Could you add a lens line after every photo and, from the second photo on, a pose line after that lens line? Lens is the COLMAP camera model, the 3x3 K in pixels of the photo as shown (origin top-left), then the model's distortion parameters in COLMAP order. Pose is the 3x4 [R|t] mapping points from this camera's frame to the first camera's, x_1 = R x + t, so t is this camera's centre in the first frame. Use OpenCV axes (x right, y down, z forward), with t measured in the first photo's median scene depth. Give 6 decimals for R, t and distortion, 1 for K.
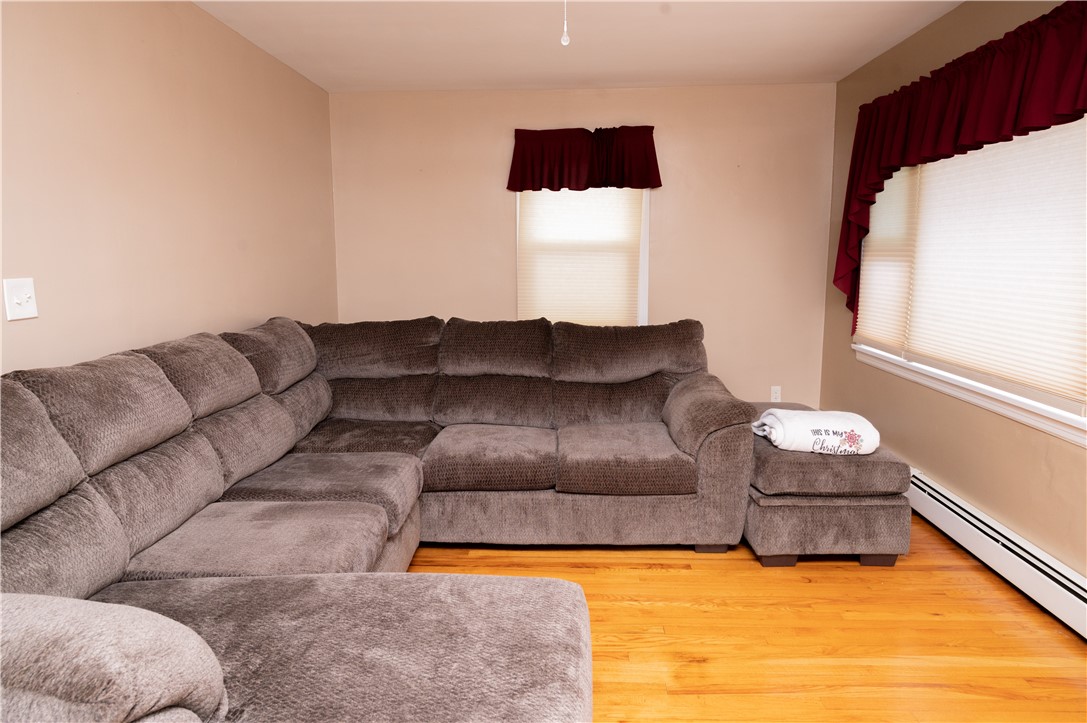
lens RADIAL K [[704.9, 0, 543.5], [0, 704.9, 361.5], [0, 0, 1]] dist [-0.000667, -0.000484]
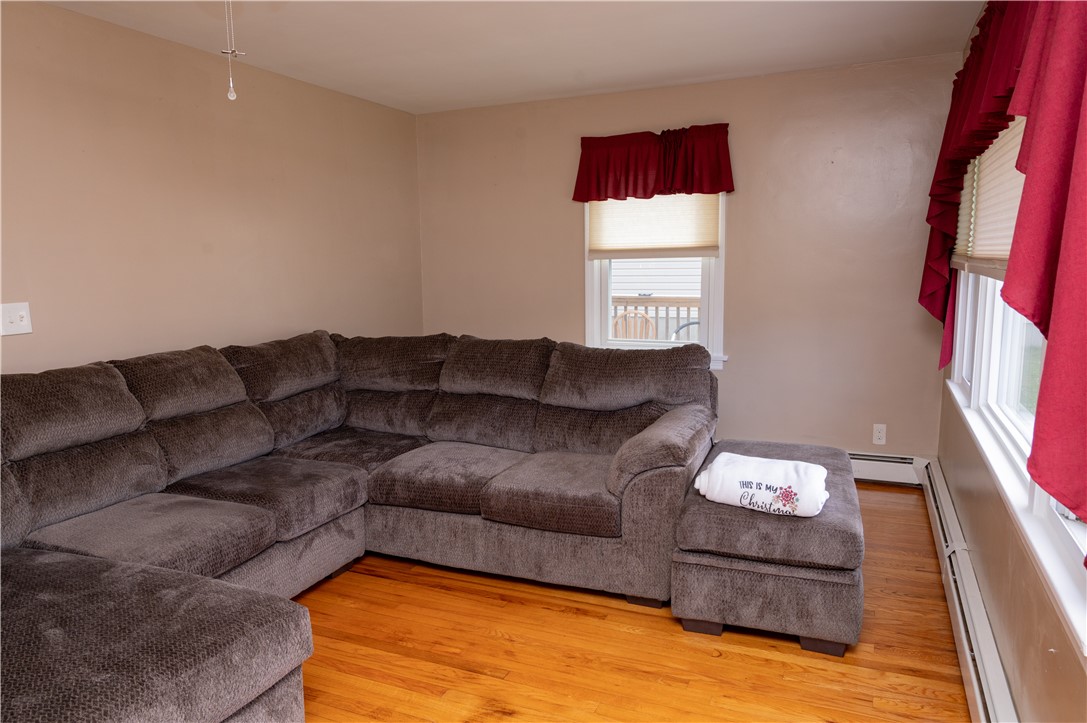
lens RADIAL K [[755.2, 0, 543.5], [0, 755.2, 361.5], [0, 0, 1]] dist [0.006734, 0.001352]
pose [[0.930071, 0.041042, -0.365079, 0.469387], [-0.043094, 0.999068, 0.002527, -0.039890], [0.364843, 0.013382, 0.930973, 0.046097]]
